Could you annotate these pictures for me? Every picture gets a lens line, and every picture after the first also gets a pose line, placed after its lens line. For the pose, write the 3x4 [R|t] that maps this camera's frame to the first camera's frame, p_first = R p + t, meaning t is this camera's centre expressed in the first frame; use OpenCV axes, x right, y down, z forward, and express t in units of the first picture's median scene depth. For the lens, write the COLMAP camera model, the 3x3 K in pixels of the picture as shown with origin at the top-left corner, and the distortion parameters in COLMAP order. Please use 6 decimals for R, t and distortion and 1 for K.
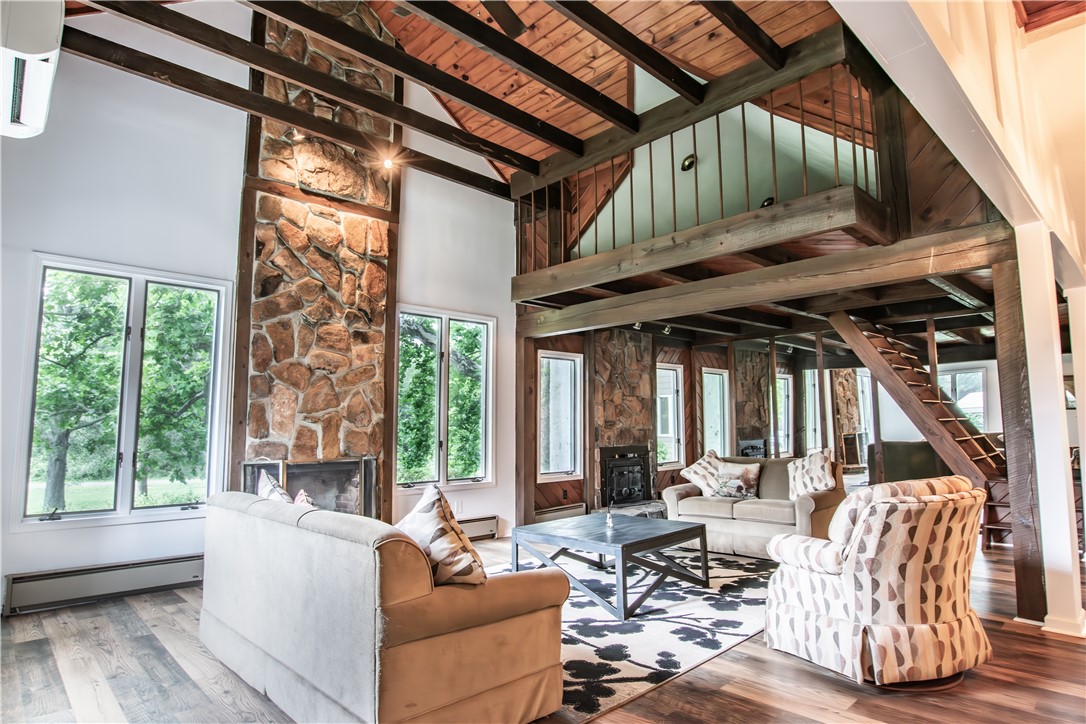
lens RADIAL K [[602.5, 0, 541.3], [0, 602.5, 362.4], [0, 0, 1]] dist [-0.022409, -0.002156]
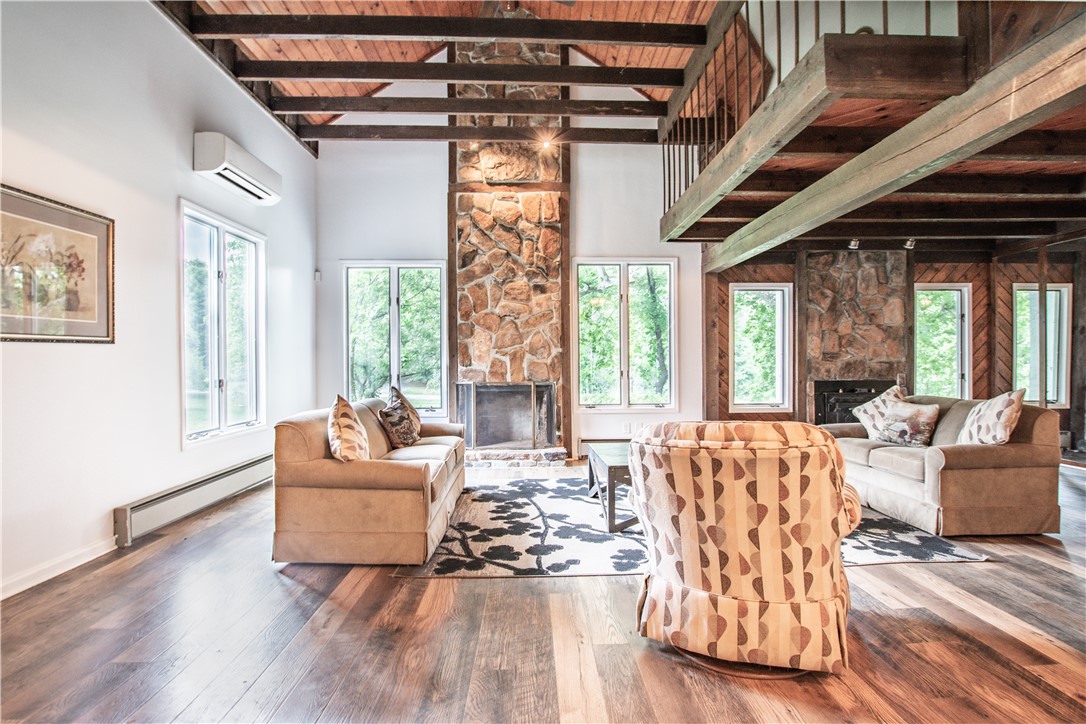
lens RADIAL K [[529.4, 0, 544.9], [0, 529.4, 362.6], [0, 0, 1]] dist [-0.034974, 0.002598]
pose [[0.738241, 0.004519, -0.674522, 0.494930], [0.070390, 0.994002, 0.083699, 0.021520], [0.670854, -0.109270, 0.733495, 0.173295]]
